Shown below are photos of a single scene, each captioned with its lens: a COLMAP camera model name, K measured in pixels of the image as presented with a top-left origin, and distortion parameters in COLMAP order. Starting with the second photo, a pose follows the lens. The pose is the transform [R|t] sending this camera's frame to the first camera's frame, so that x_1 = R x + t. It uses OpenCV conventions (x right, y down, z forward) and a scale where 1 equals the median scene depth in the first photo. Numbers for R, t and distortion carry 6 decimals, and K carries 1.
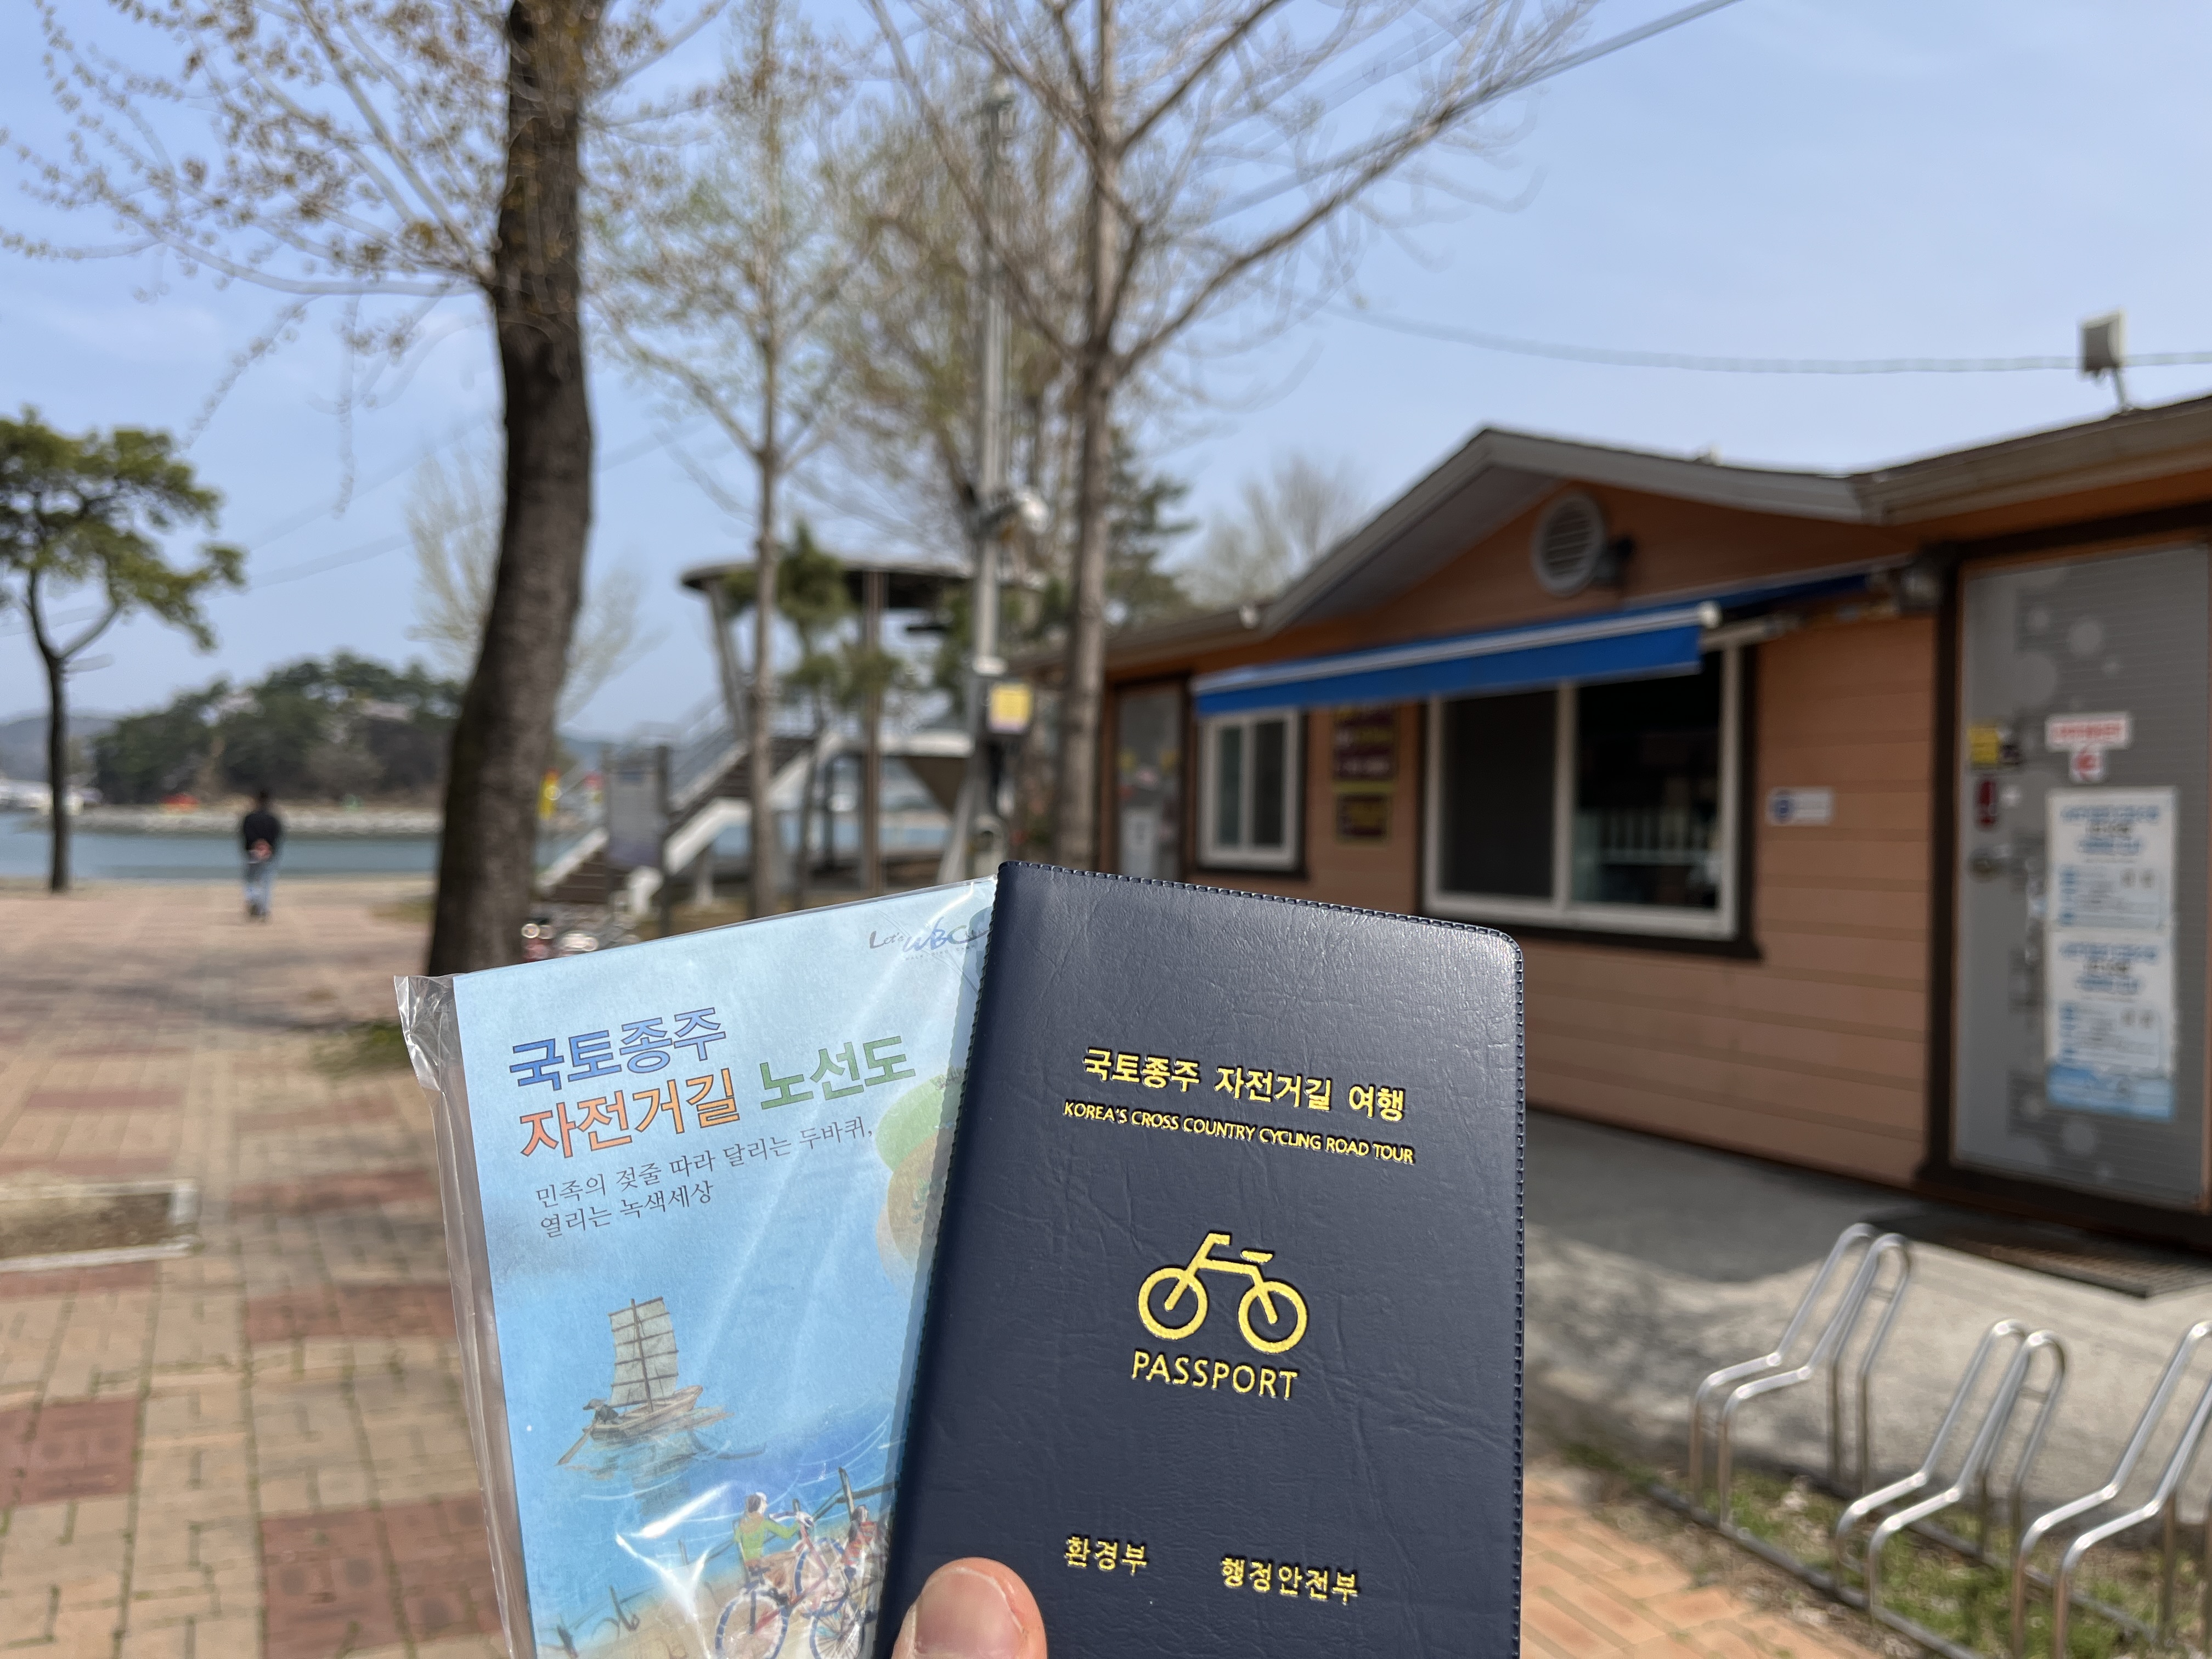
lens RADIAL K [[1657.9, 0, 1106.0], [0, 1657.9, 829.5], [0, 0, 1]] dist [0.034921, -0.003896]
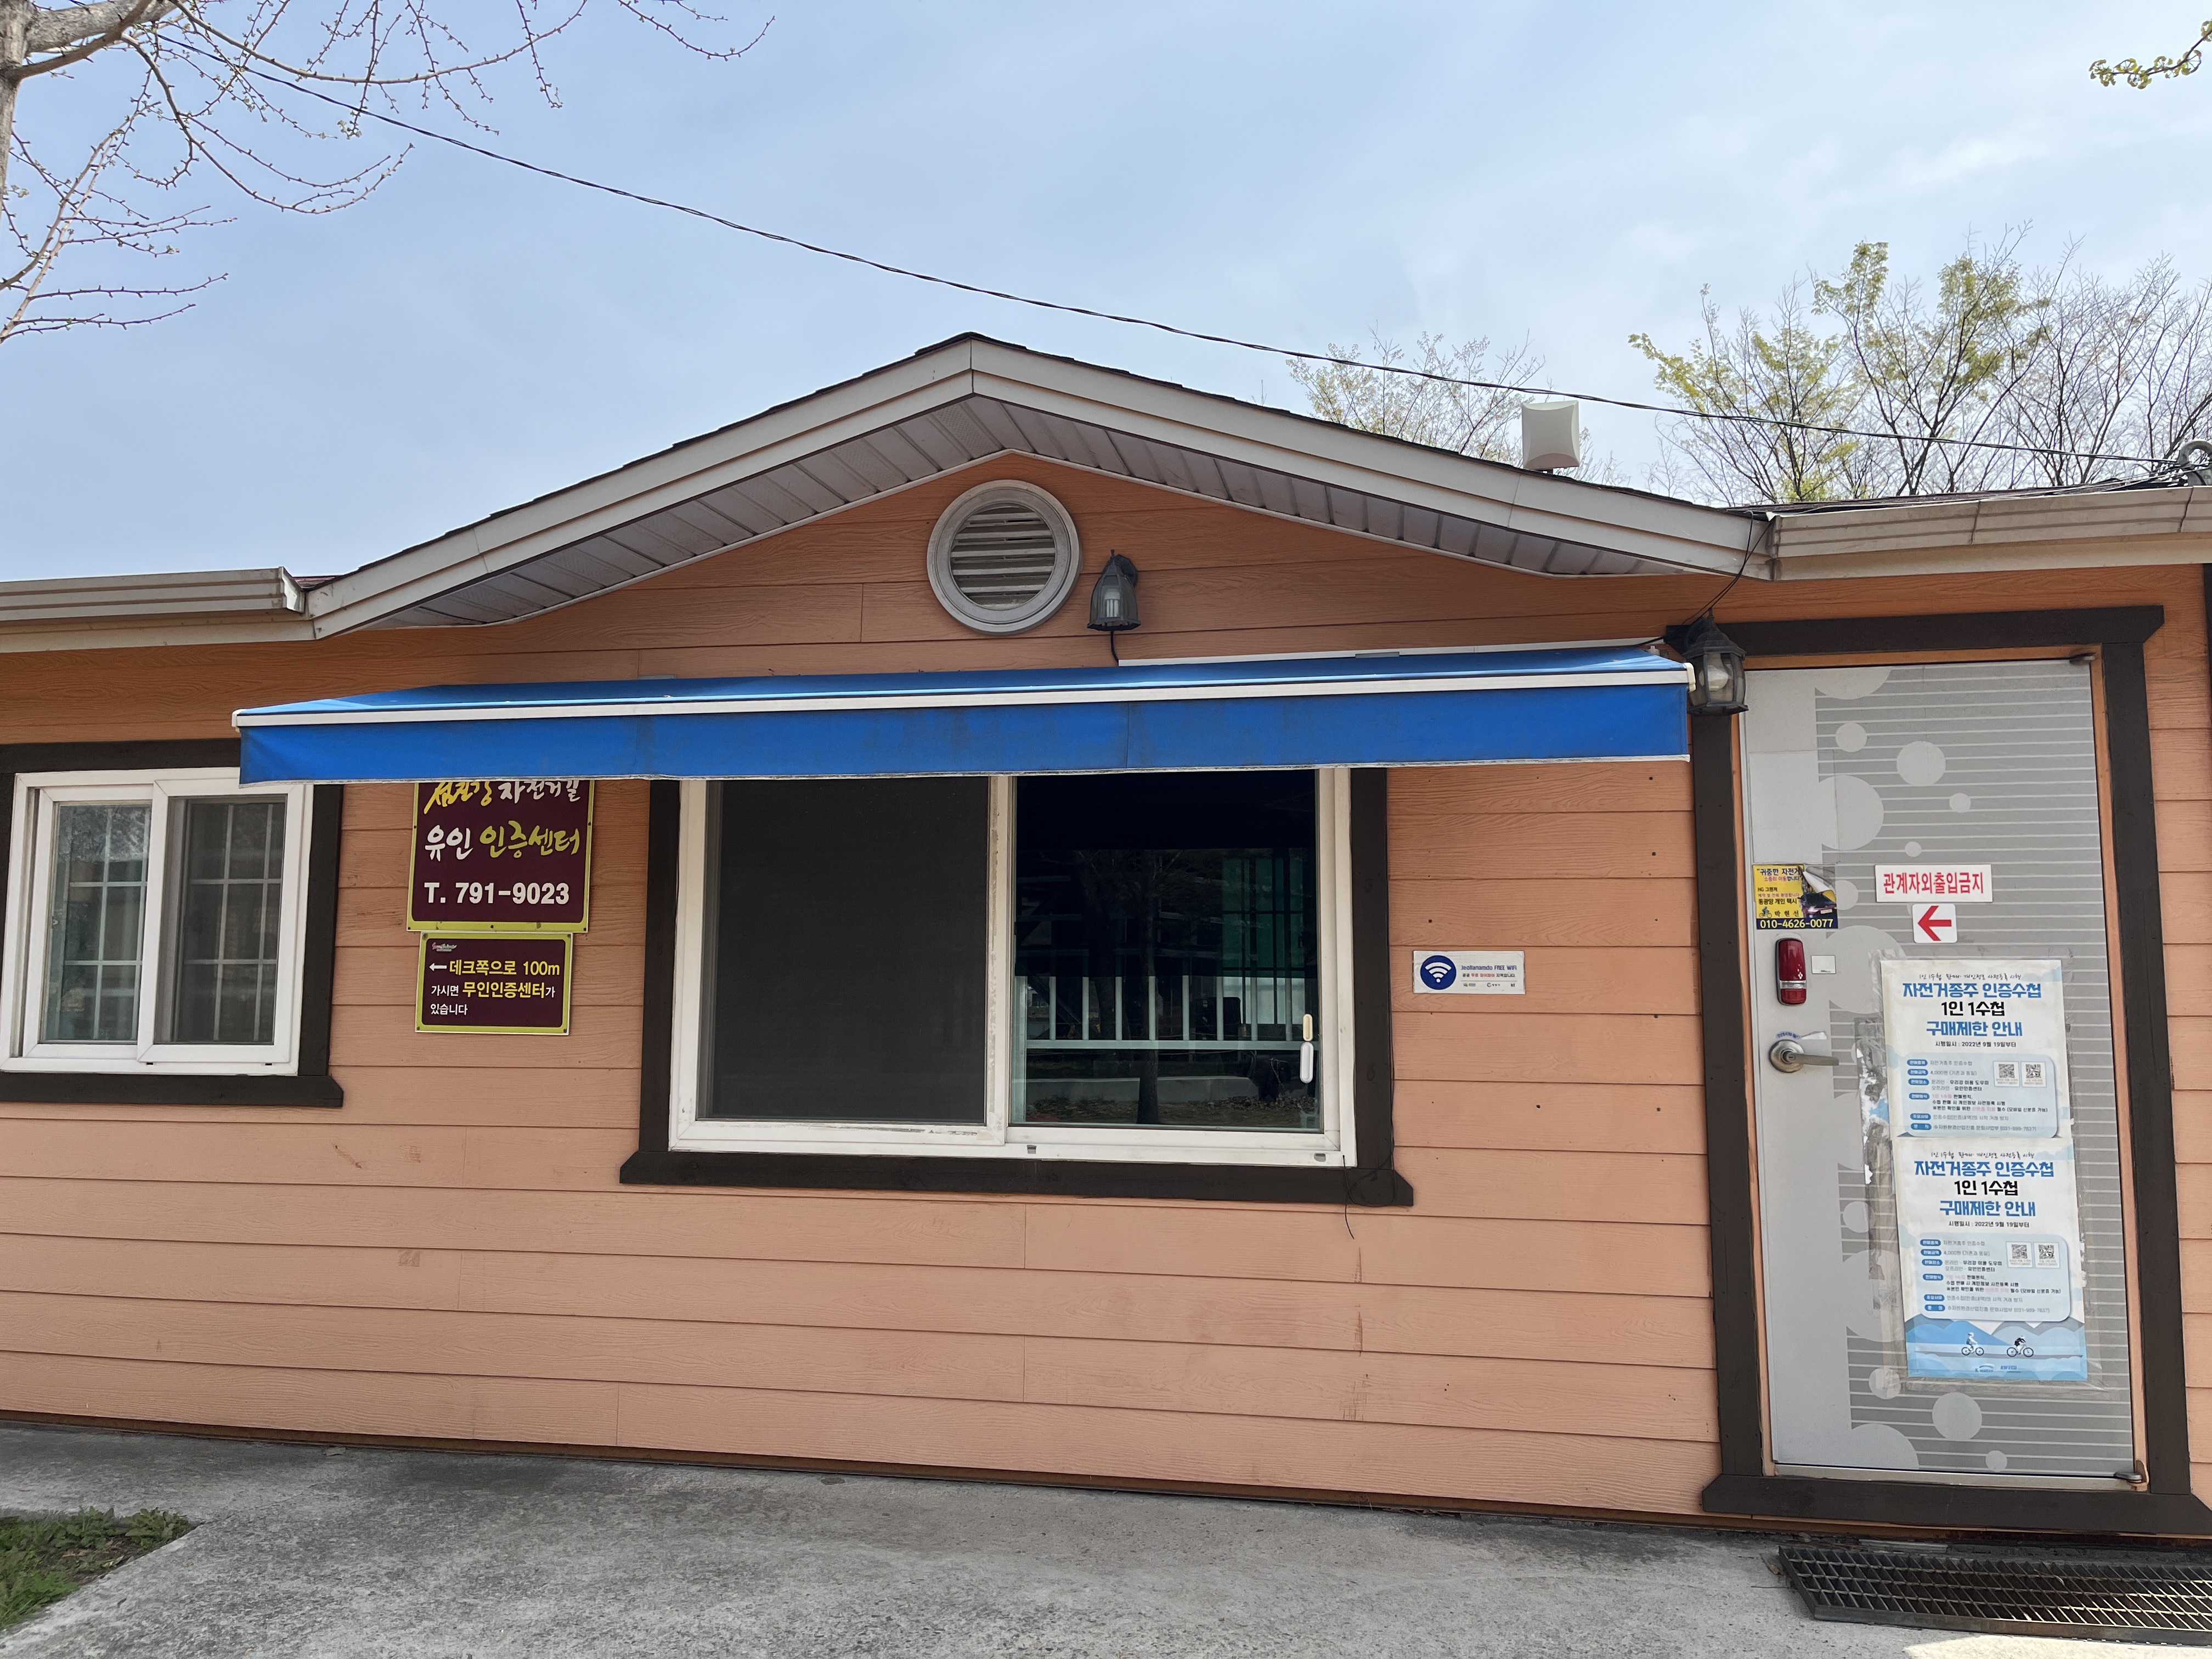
lens RADIAL K [[1657.9, 0, 1106.0], [0, 1657.9, 829.5], [0, 0, 1]] dist [0.034921, -0.003896]
pose [[0.618071, 0.066089, 0.783339, -0.257554], [0.002744, 0.996272, -0.086219, -0.016210], [-0.786118, 0.055439, 0.615586, 0.782765]]
